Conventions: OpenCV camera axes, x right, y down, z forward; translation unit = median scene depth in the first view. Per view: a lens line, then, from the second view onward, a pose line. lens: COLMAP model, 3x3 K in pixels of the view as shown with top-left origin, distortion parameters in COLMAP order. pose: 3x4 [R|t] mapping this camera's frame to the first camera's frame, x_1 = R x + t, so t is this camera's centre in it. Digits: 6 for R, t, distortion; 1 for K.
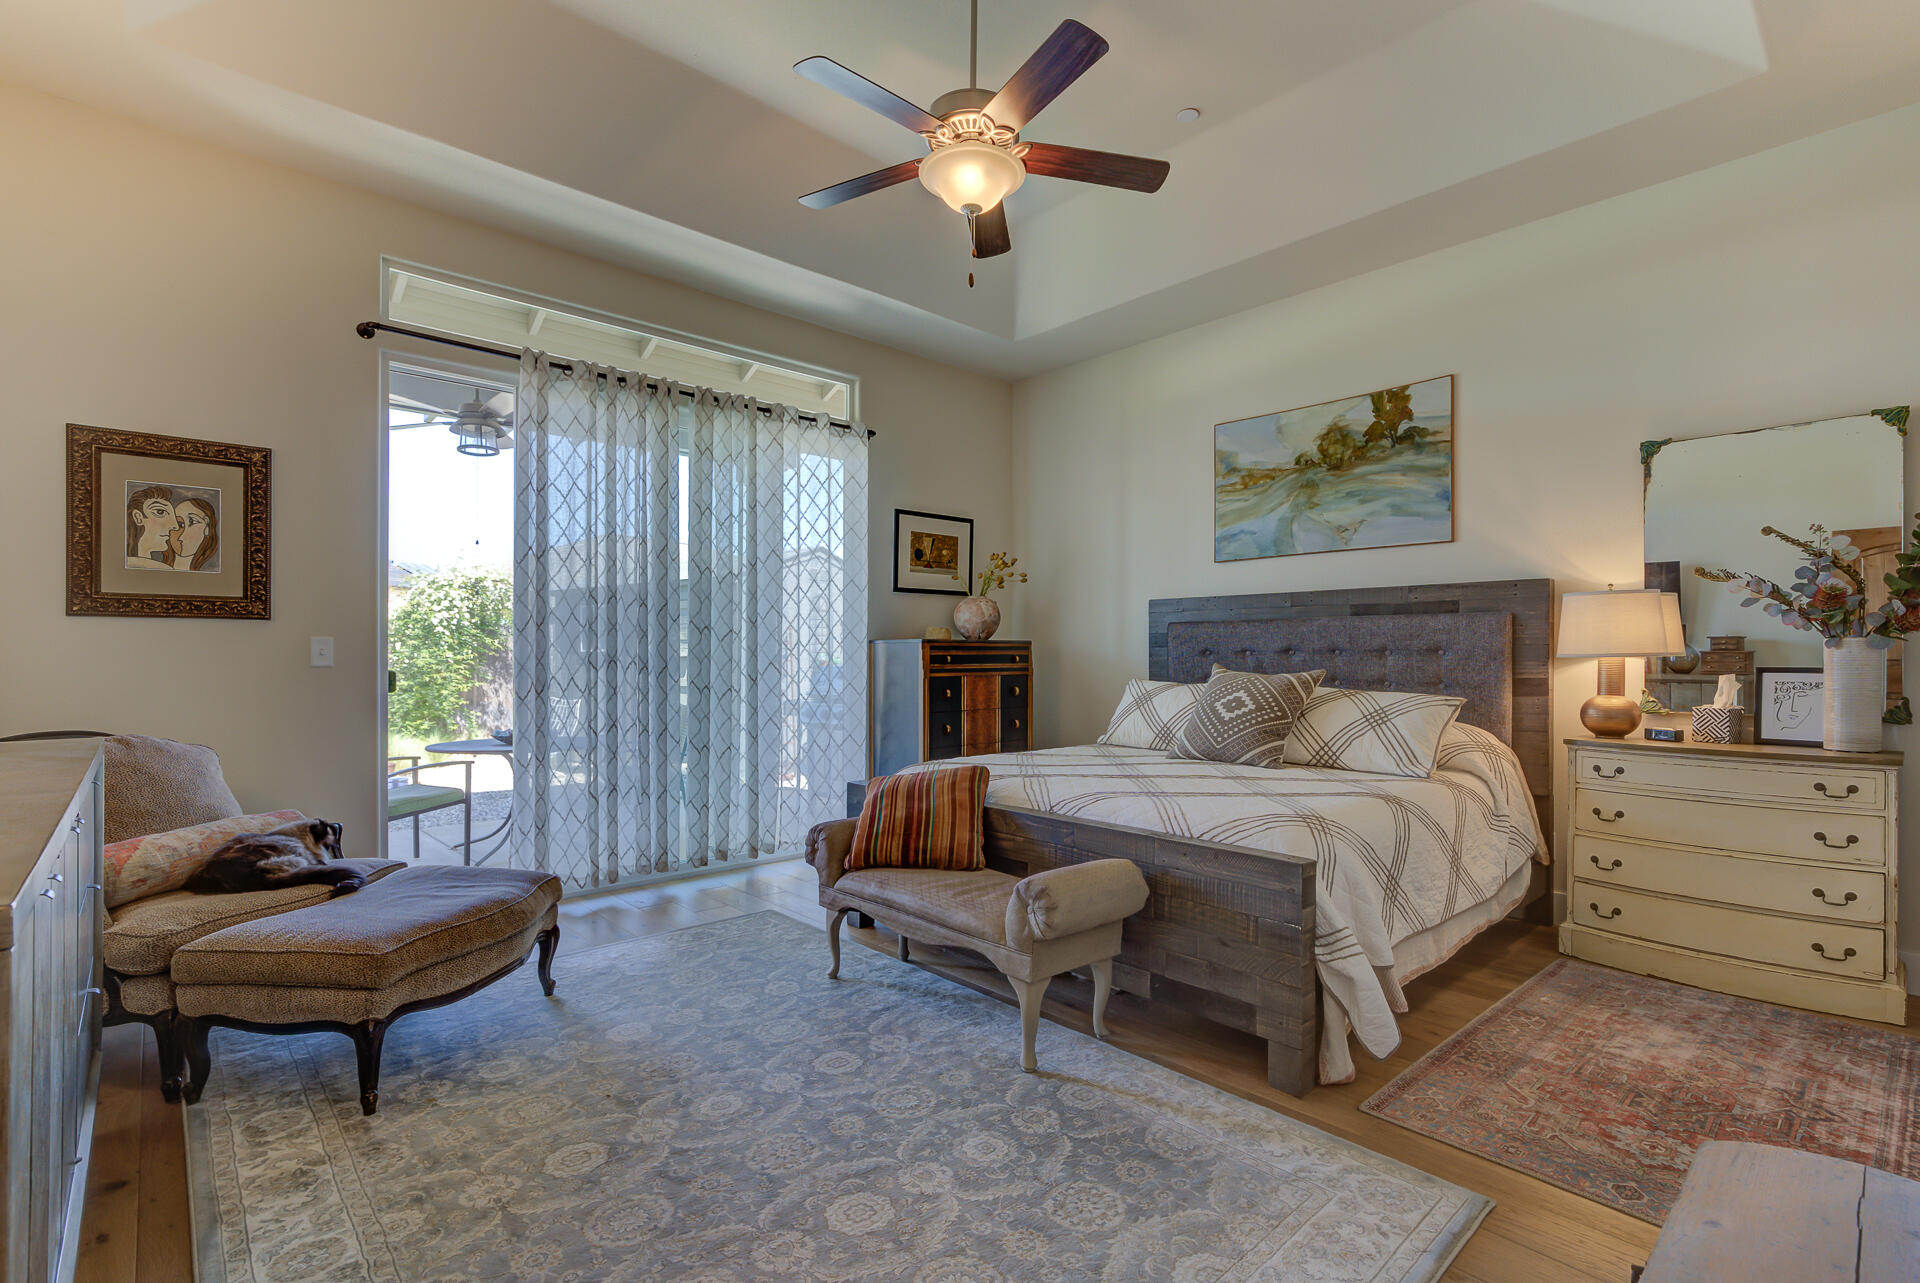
lens RADIAL K [[882.9, 0, 955.5], [0, 882.9, 658.1], [0, 0, 1]] dist [-0.019048, -0.000430]
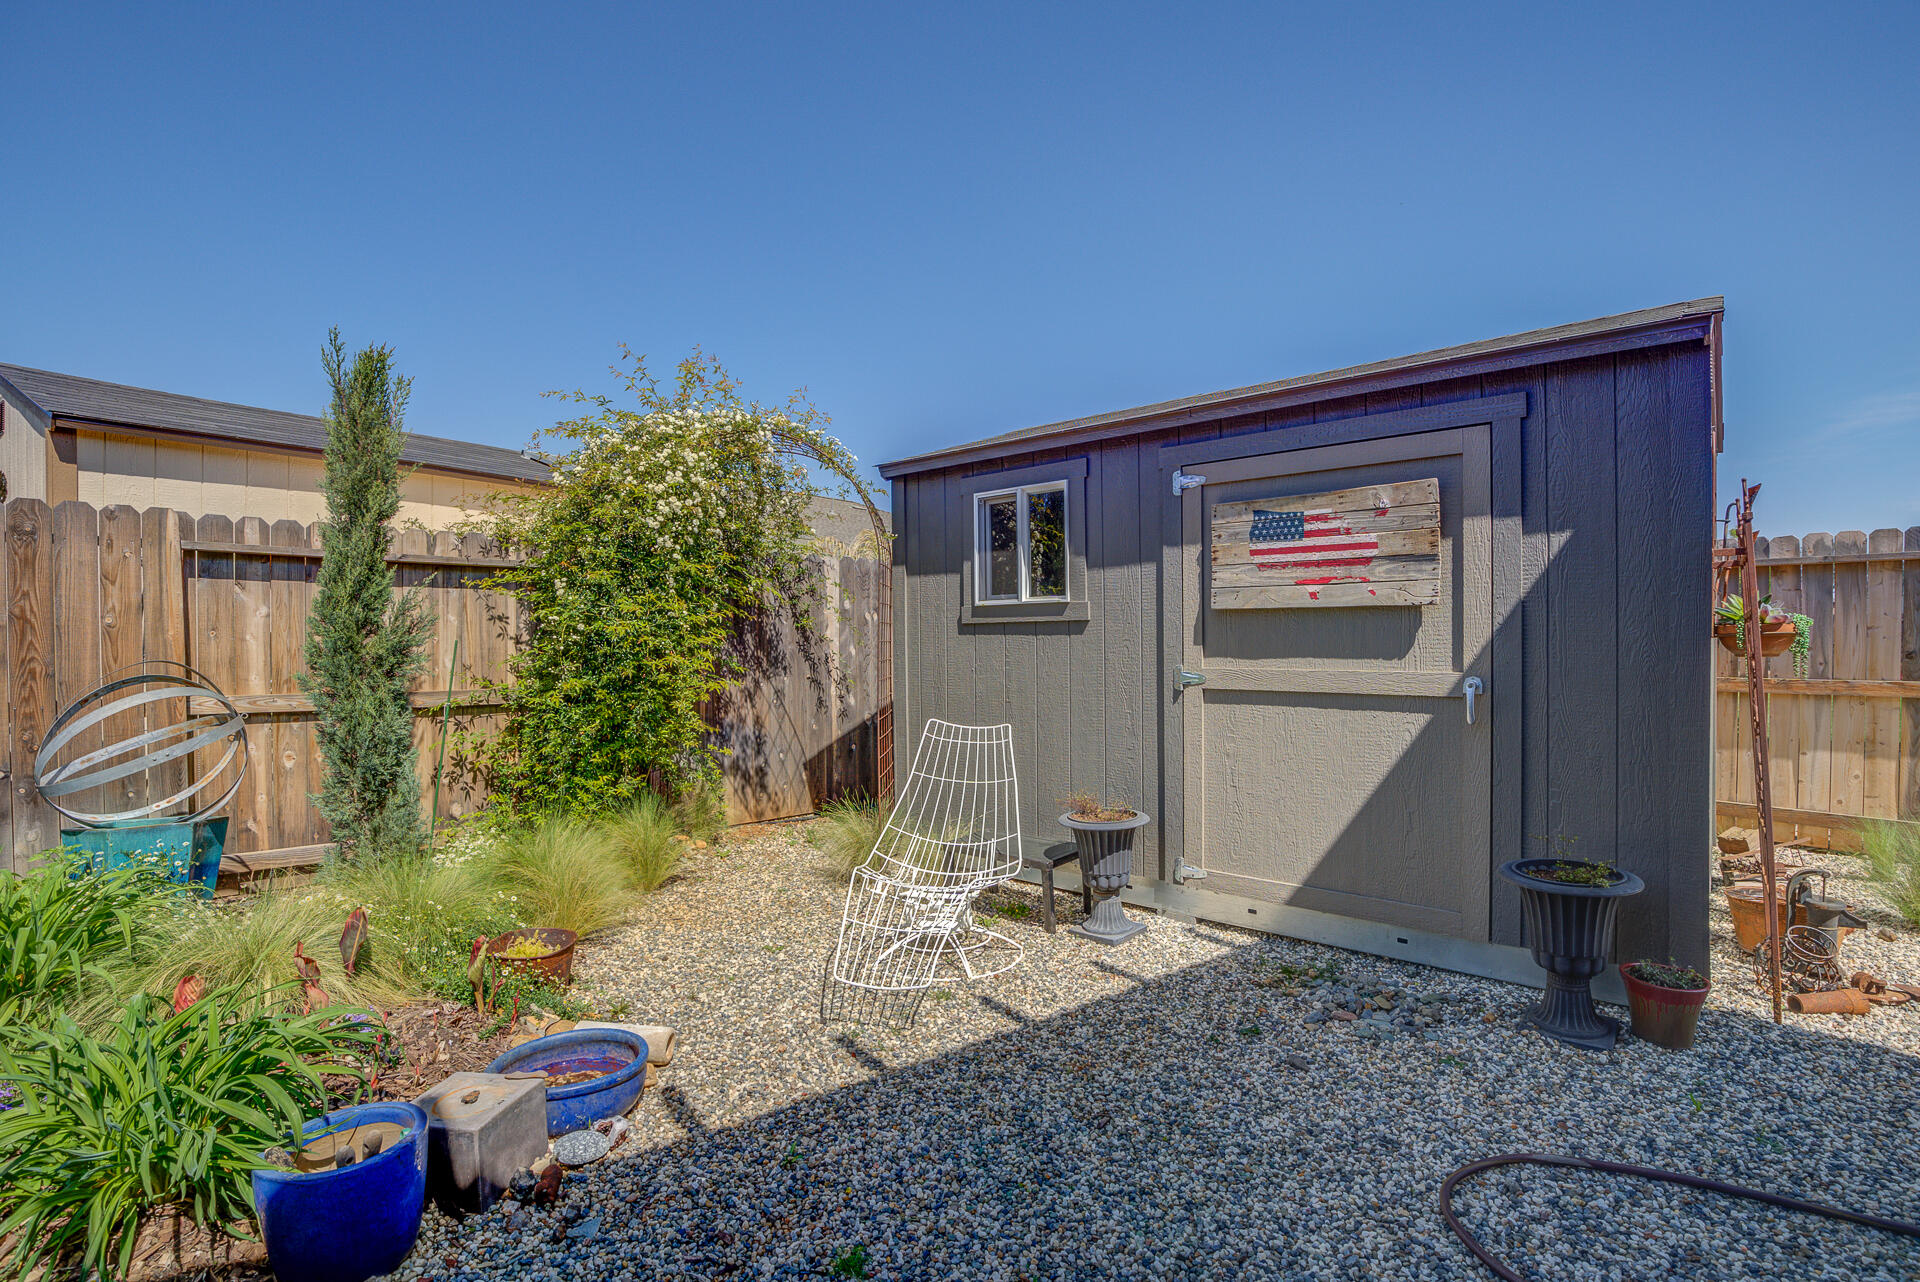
lens RADIAL K [[882.9, 0, 958.9], [0, 882.9, 638.8], [0, 0, 1]] dist [-0.019048, -0.000430]
pose [[0.994482, -0.000314, -0.104906, -0.410836], [0.001164, 0.999967, 0.008044, 0.005957], [0.104900, -0.008122, 0.994450, 0.618046]]
